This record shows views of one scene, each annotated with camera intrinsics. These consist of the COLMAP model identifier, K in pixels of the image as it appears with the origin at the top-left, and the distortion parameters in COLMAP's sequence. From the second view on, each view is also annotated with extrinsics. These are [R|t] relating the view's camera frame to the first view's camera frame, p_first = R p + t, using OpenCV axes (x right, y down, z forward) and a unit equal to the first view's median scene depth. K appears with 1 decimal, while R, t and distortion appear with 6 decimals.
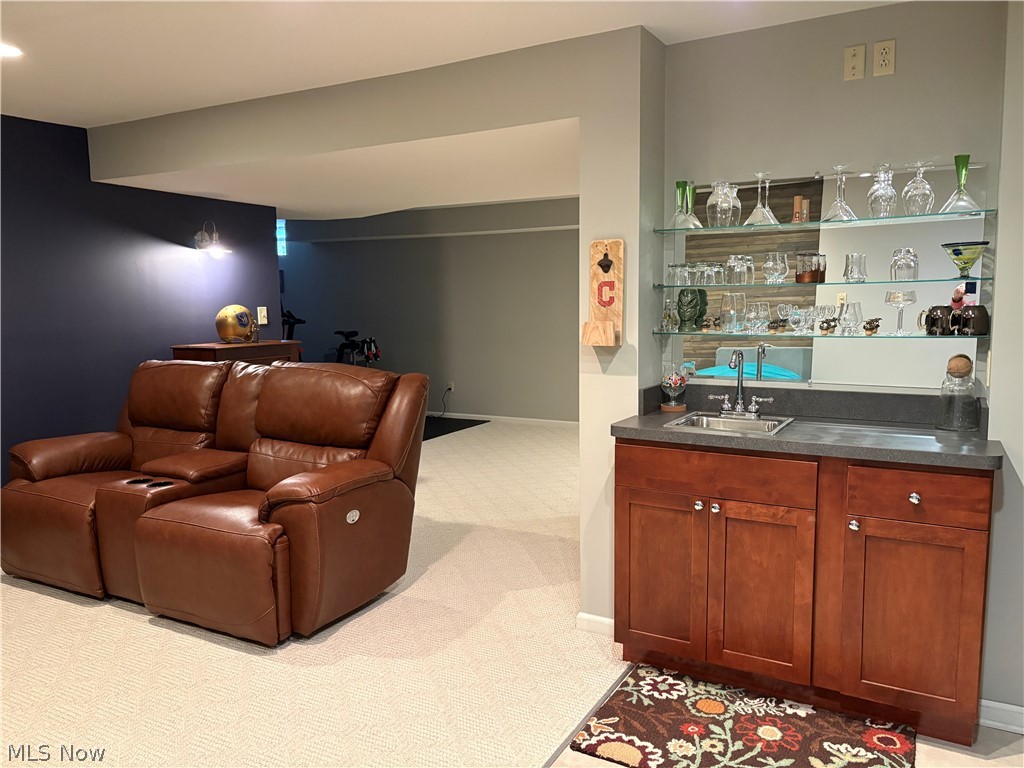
lens RADIAL K [[781.0, 0, 512.0], [0, 781.0, 384.0], [0, 0, 1]] dist [0.024181, -0.005418]
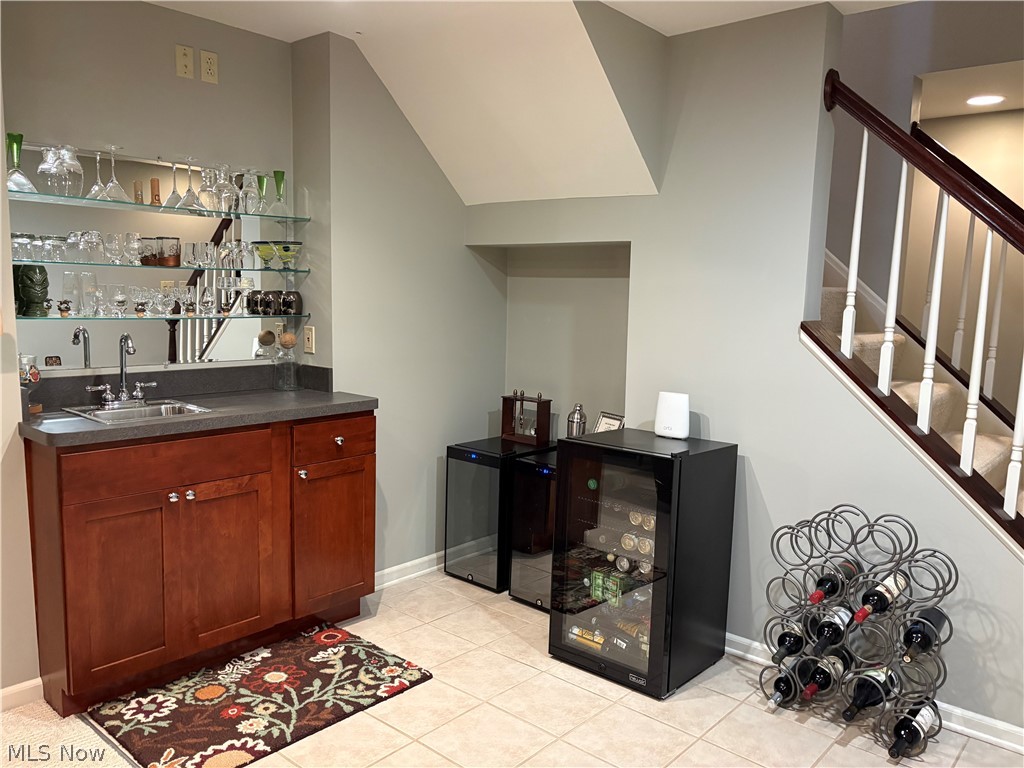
lens RADIAL K [[781.0, 0, 512.0], [0, 781.0, 384.0], [0, 0, 1]] dist [0.024181, -0.005418]
pose [[0.204300, -0.100956, 0.973689, -0.587840], [0.082156, 0.992927, 0.085712, -0.029595], [-0.975455, 0.062483, 0.211149, 0.386584]]
